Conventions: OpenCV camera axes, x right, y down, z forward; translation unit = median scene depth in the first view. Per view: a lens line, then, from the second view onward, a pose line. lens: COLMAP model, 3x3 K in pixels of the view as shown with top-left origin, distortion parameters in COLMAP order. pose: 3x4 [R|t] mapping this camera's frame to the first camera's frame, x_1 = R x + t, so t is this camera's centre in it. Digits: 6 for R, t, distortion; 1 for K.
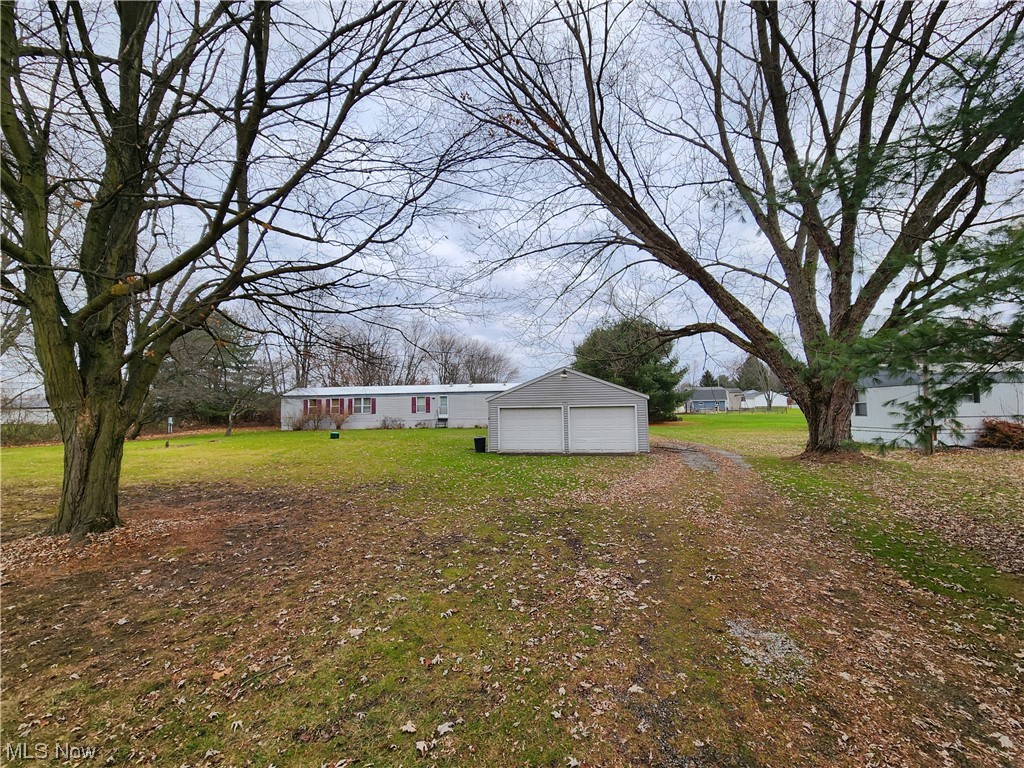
lens RADIAL K [[418.9, 0, 513.3], [0, 418.9, 383.2], [0, 0, 1]] dist [0.019090, 0.000444]
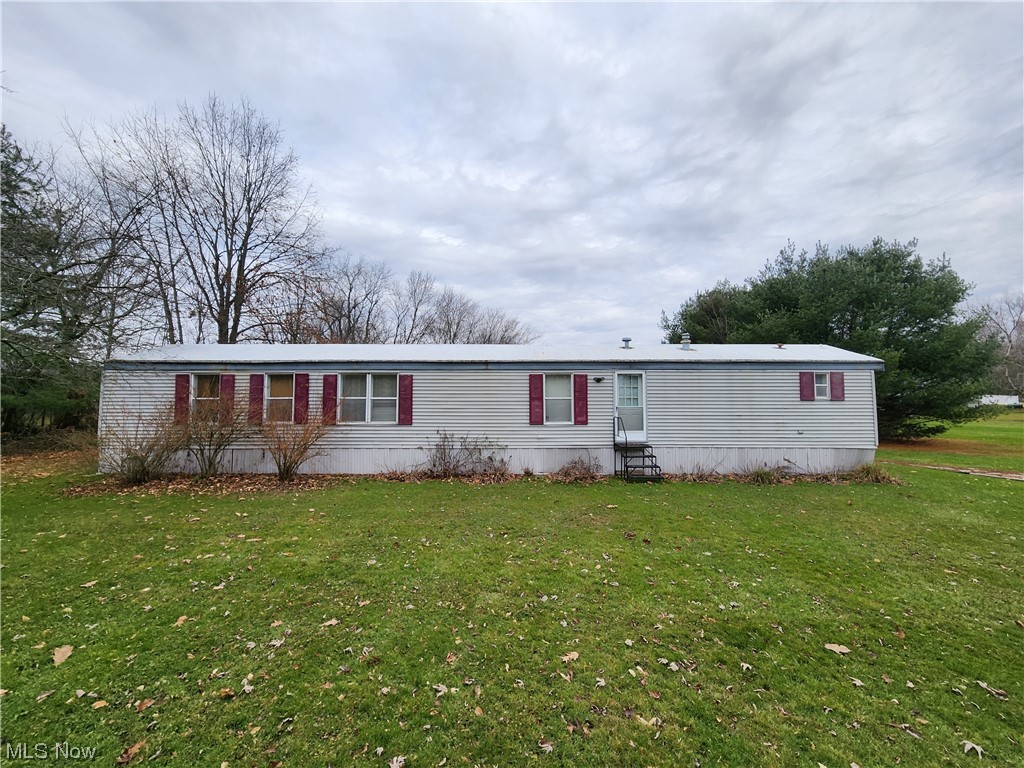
lens RADIAL K [[418.9, 0, 514.7], [0, 418.9, 381.0], [0, 0, 1]] dist [0.019090, 0.000444]
pose [[0.997240, 0.025099, 0.069873, -0.275431], [-0.025547, 0.999658, 0.005529, 0.036779], [-0.069710, -0.007298, 0.997541, 0.685321]]
